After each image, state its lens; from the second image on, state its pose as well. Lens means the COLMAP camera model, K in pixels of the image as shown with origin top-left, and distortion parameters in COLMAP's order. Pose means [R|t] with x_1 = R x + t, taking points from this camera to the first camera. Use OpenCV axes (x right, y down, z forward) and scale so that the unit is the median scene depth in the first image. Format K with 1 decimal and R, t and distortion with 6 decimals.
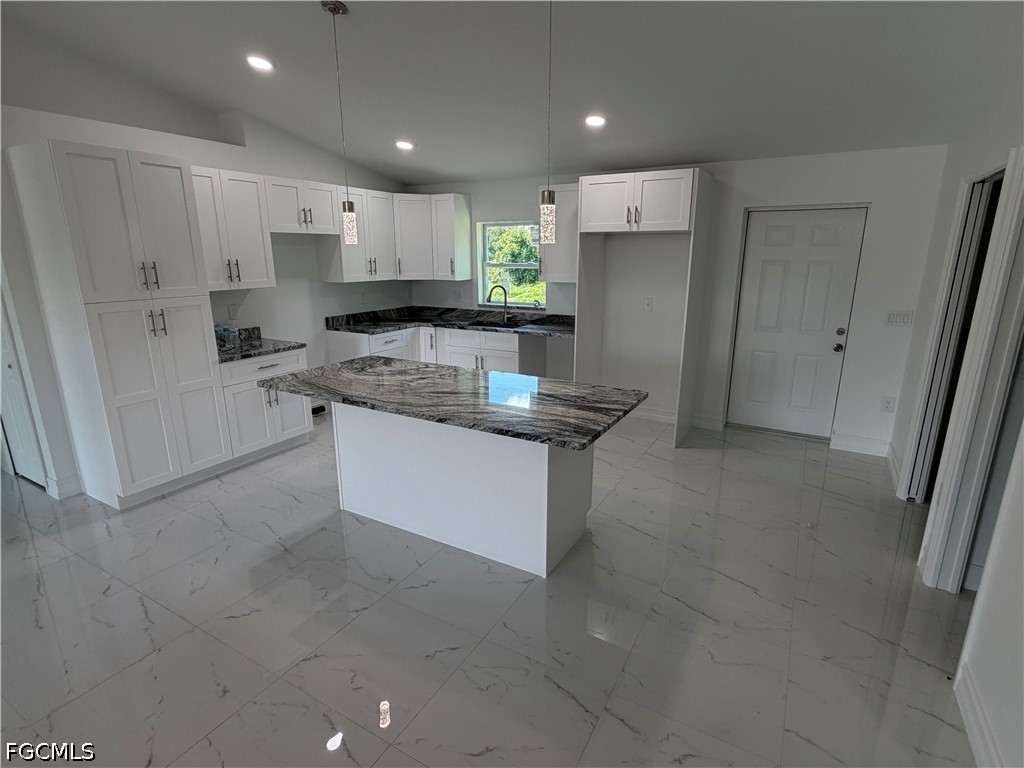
lens RADIAL K [[523.0, 0, 510.2], [0, 523.0, 382.9], [0, 0, 1]] dist [0.001169, 0.000611]
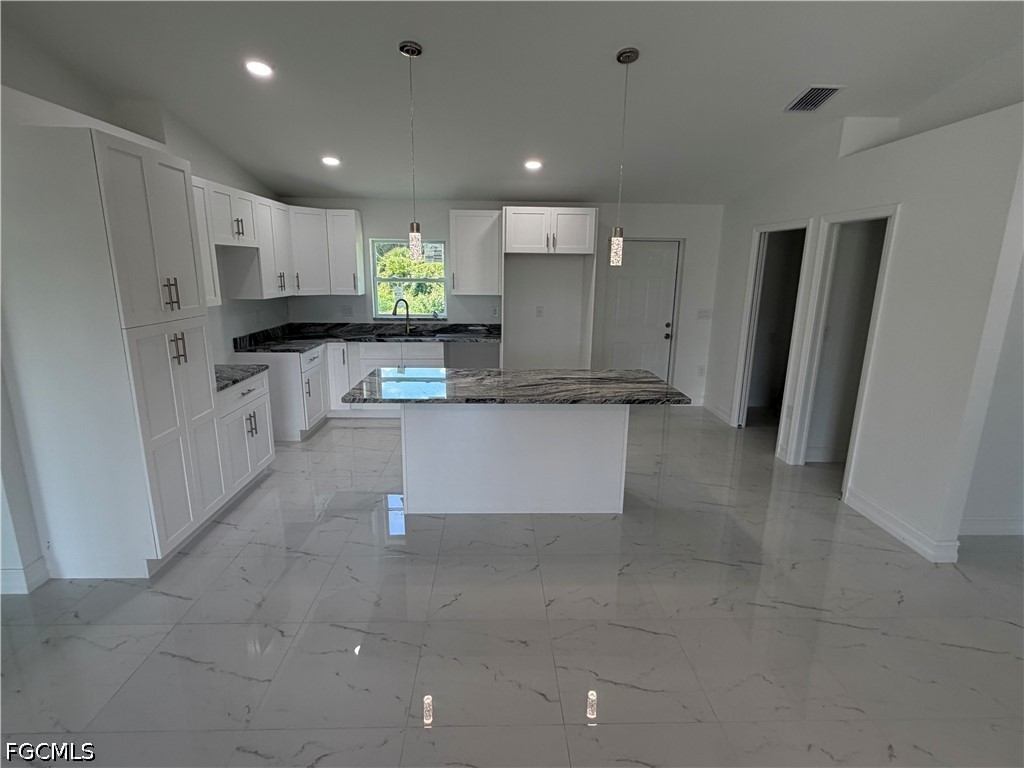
lens RADIAL K [[523.0, 0, 510.2], [0, 523.0, 382.9], [0, 0, 1]] dist [0.001169, 0.000611]
pose [[0.850117, -0.103725, 0.516278, -0.437311], [0.116388, 0.993173, 0.007890, -0.001232], [-0.513571, 0.053381, 0.856385, -0.008200]]
